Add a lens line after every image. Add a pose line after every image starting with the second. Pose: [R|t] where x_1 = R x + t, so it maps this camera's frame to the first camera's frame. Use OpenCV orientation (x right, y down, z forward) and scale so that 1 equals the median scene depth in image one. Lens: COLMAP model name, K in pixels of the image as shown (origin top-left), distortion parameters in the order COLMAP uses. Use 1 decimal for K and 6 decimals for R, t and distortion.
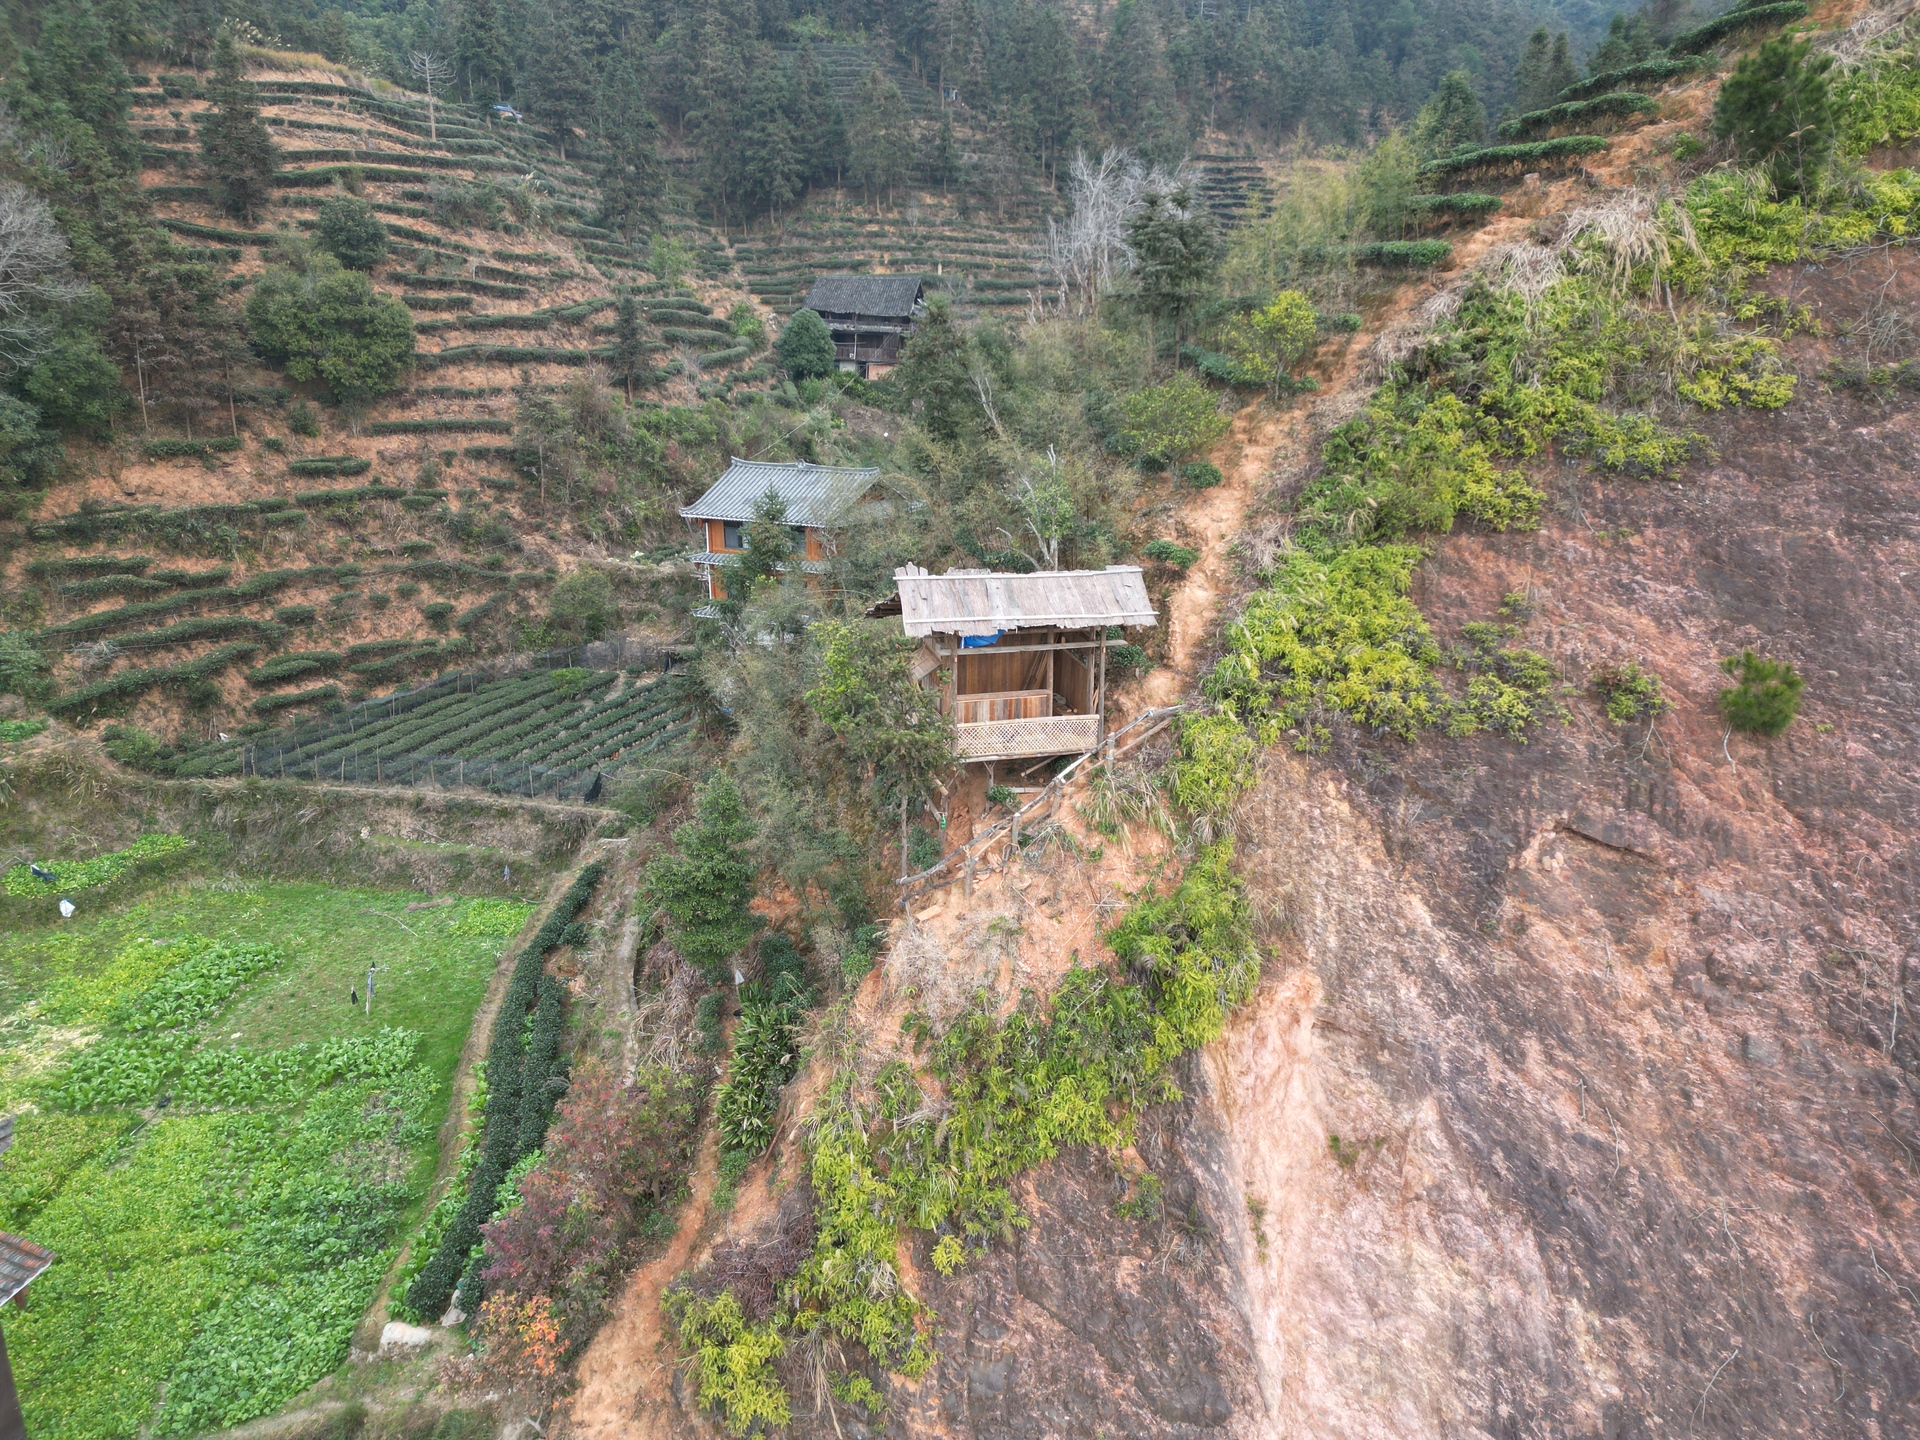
lens RADIAL K [[1333.6, 0, 960.9], [0, 1333.6, 724.5], [0, 0, 1]] dist [0.077245, -0.065690]
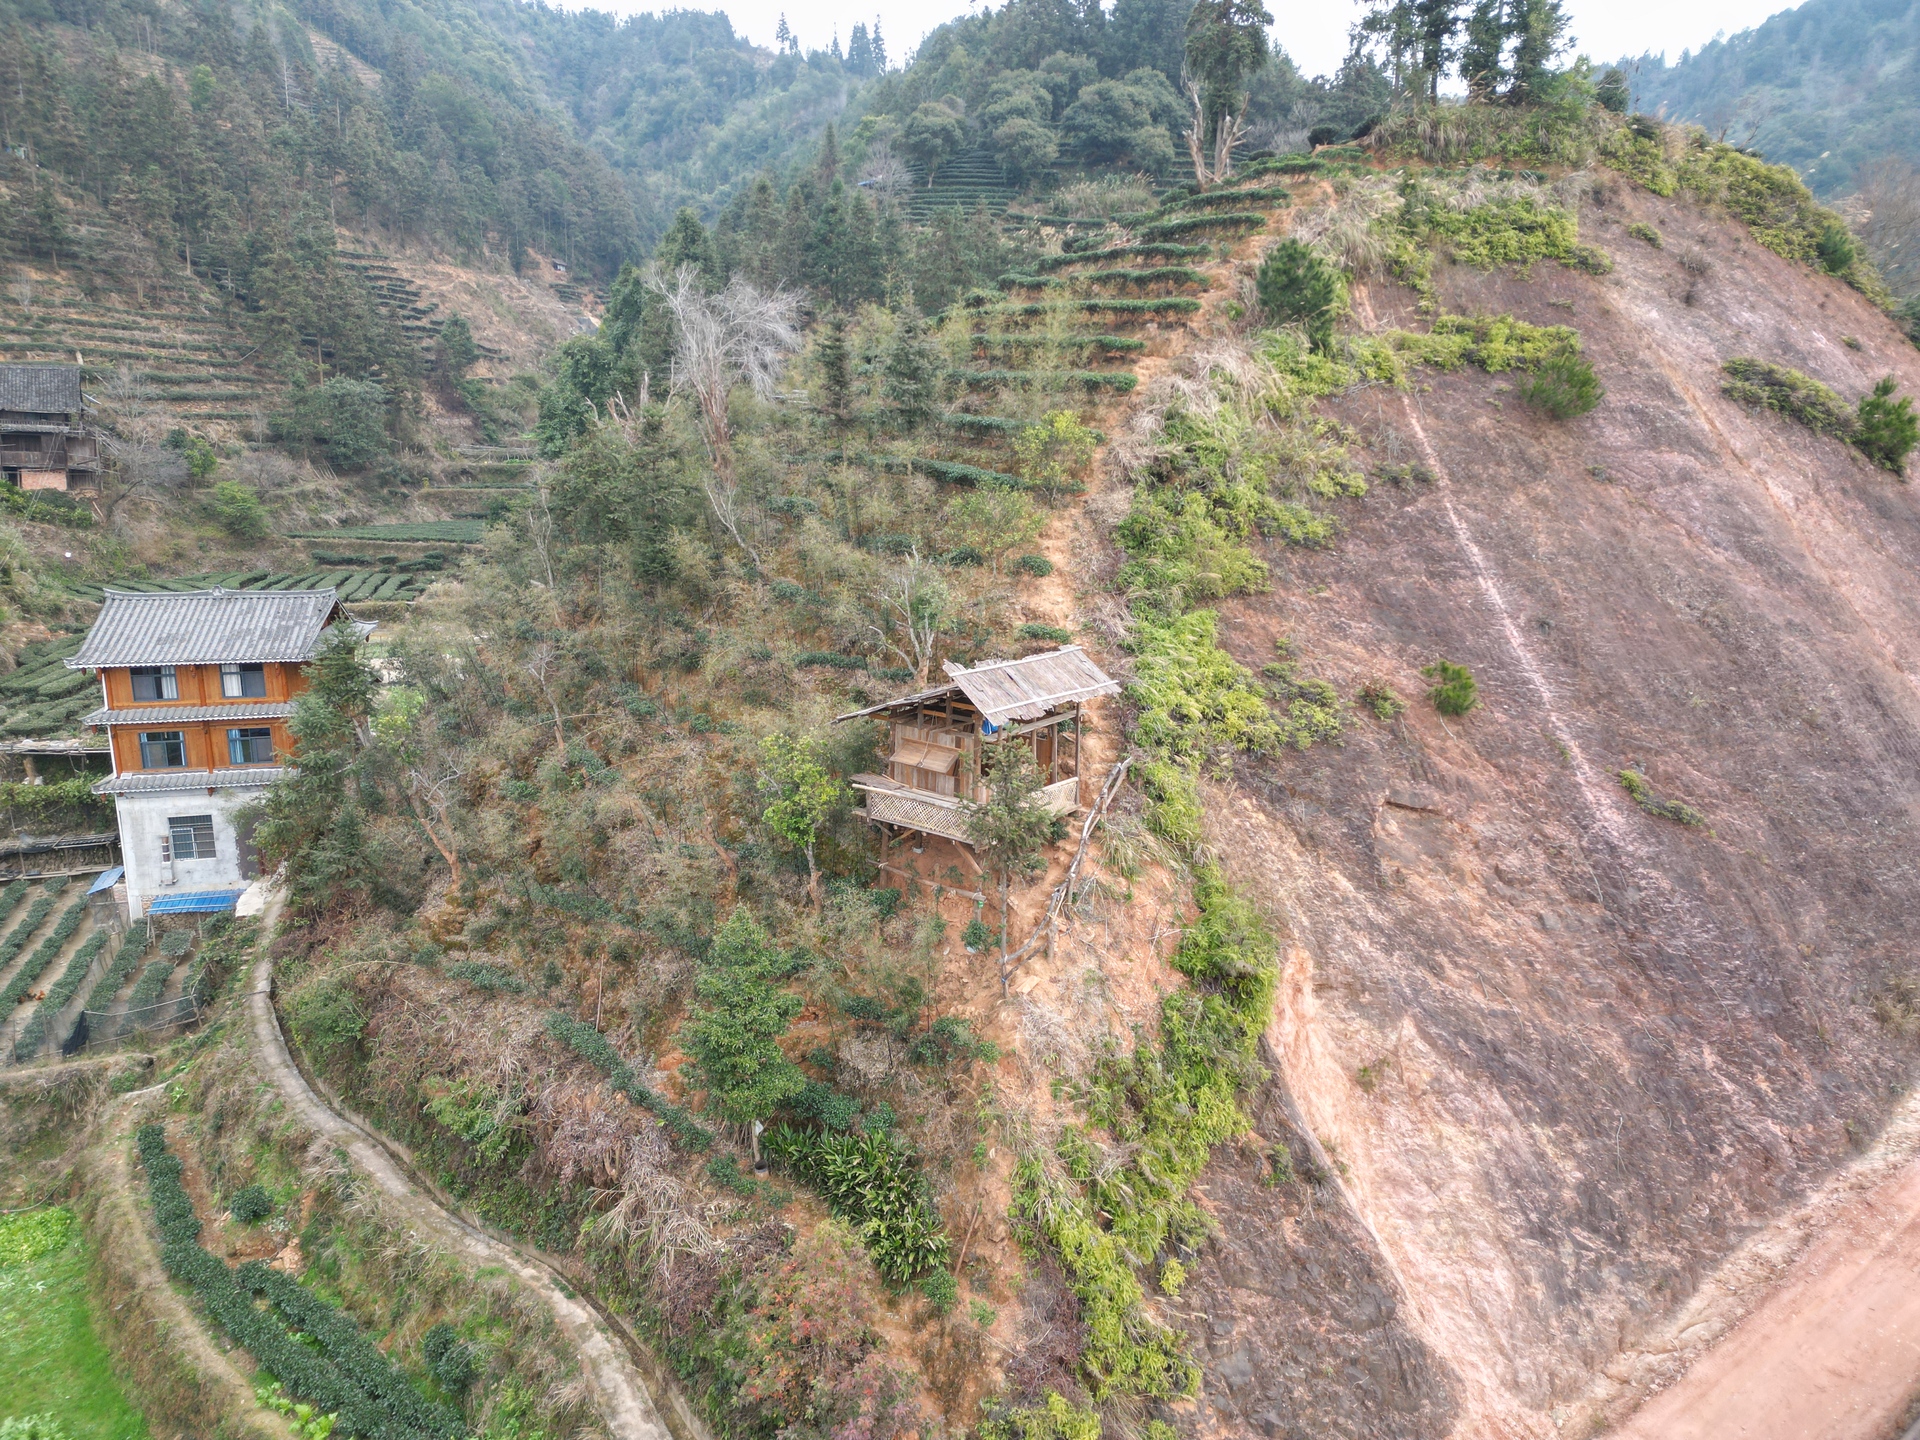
lens RADIAL K [[1333.6, 0, 960.9], [0, 1333.6, 724.5], [0, 0, 1]] dist [0.077245, -0.065690]
pose [[0.782732, -0.132541, 0.608081, -0.578059], [0.175091, 0.984493, -0.010793, -0.050097], [-0.597221, 0.114918, 0.793801, 0.143386]]
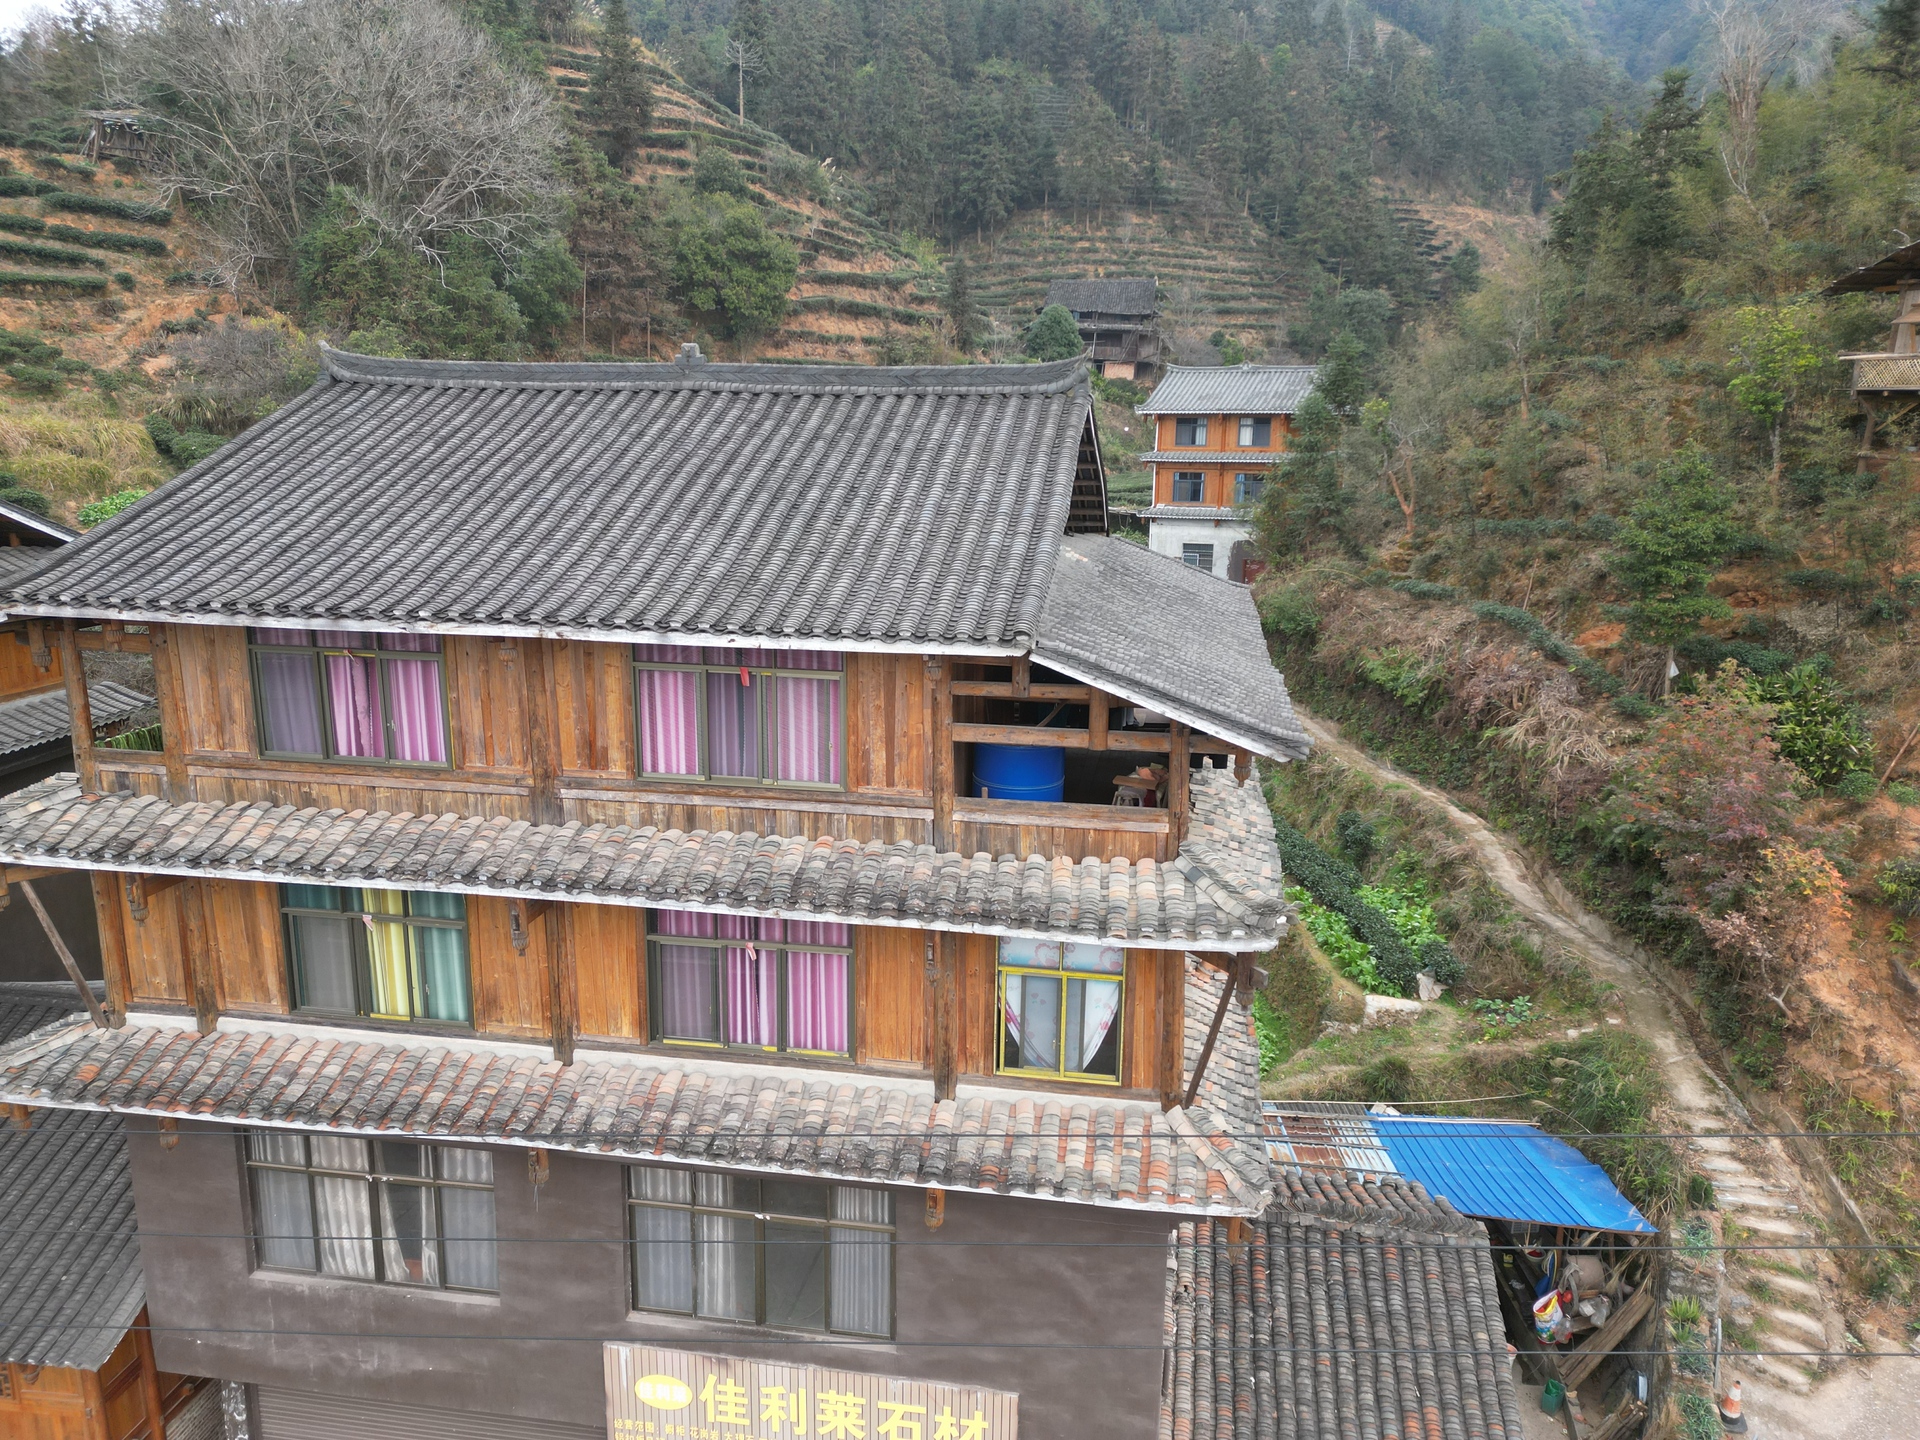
lens RADIAL K [[1333.6, 0, 960.9], [0, 1333.6, 724.5], [0, 0, 1]] dist [0.077245, -0.065690]
pose [[0.999894, 0.010783, -0.009795, -0.659593], [-0.011429, 0.997590, -0.068433, 0.297128], [0.009034, 0.068538, 0.997608, 0.026345]]
